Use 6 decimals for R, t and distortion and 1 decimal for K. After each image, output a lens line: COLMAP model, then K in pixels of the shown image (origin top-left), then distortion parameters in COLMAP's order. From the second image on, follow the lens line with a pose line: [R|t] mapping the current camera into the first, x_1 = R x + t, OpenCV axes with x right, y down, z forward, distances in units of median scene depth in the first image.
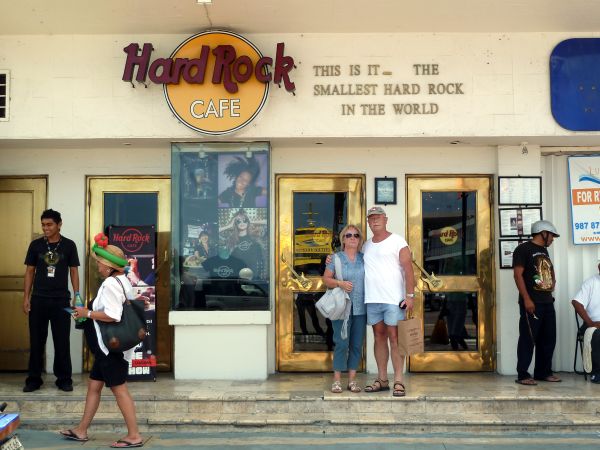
lens RADIAL K [[838.0, 0, 300.1], [0, 838.0, 225.8], [0, 0, 1]] dist [-0.030402, 0.000000]
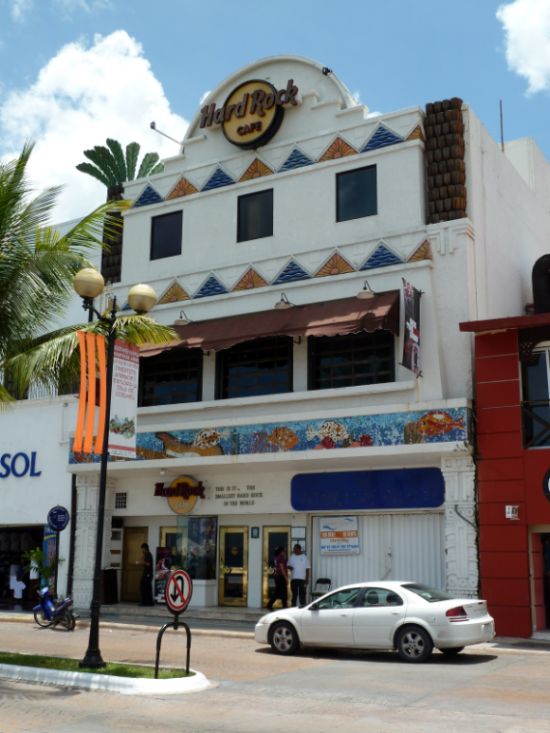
lens RADIAL K [[896.7, 0, 275.3], [0, 896.7, 366.3], [0, 0, 1]] dist [0.000560, 0.000000]
pose [[0.871318, -0.092321, -0.481956, 1.621600], [0.012433, 0.985981, -0.166392, -0.092156], [0.490561, 0.138988, 0.860251, -1.458648]]
